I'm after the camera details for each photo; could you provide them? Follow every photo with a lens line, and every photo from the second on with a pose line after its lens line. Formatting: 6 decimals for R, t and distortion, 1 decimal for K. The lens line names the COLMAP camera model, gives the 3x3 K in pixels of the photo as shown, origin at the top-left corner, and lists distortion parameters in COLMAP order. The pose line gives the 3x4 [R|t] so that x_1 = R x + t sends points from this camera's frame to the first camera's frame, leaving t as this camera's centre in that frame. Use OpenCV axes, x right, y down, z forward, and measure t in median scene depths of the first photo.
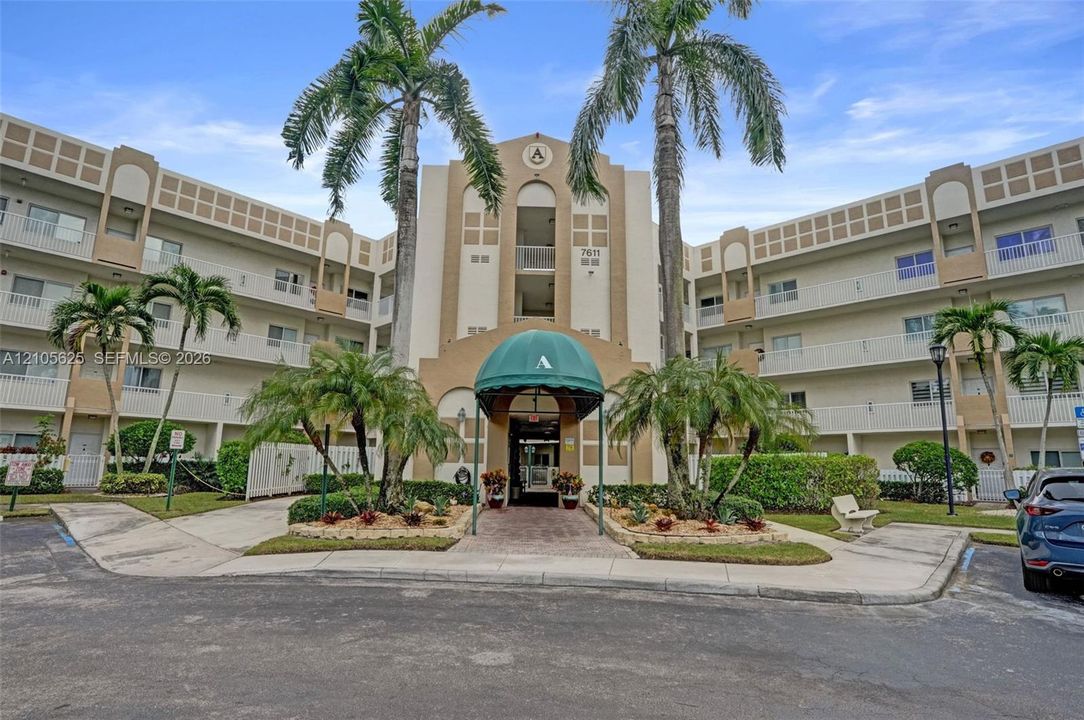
lens RADIAL K [[529.5, 0, 541.7], [0, 529.5, 371.1], [0, 0, 1]] dist [-0.072881, 0.027078]
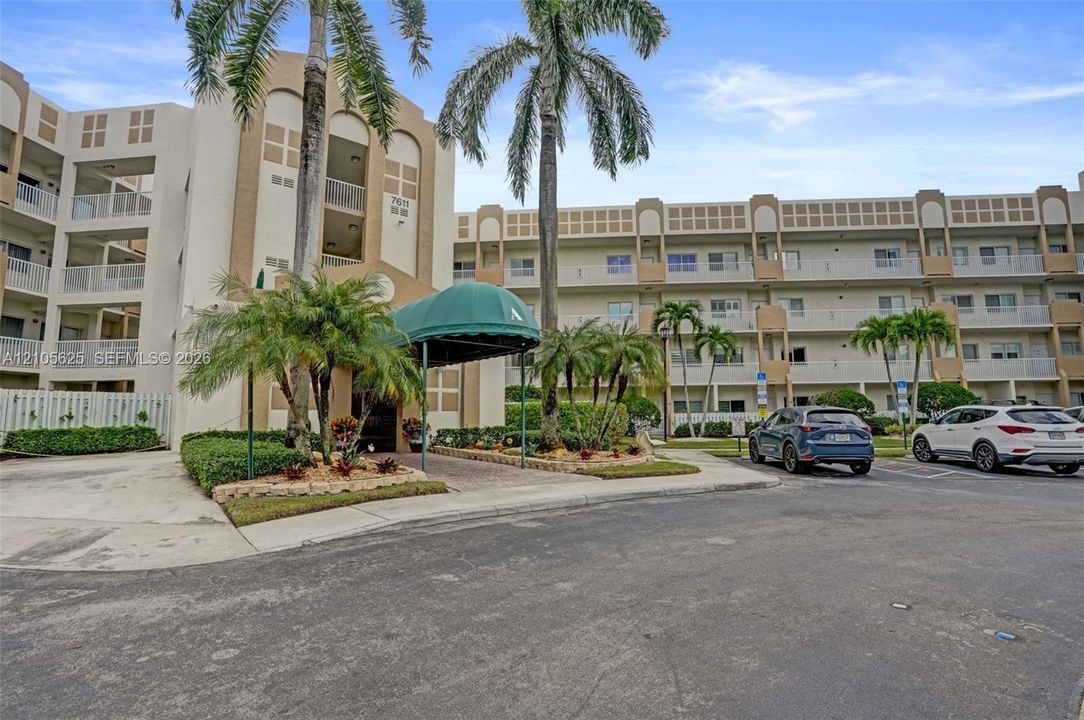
lens RADIAL K [[507.5, 0, 536.6], [0, 507.5, 363.0], [0, 0, 1]] dist [-0.069060, 0.022634]
pose [[0.791417, 0.044674, 0.609642, -0.275266], [-0.089515, 0.995044, 0.043289, 0.015624], [-0.604687, -0.088832, 0.791494, 0.062175]]
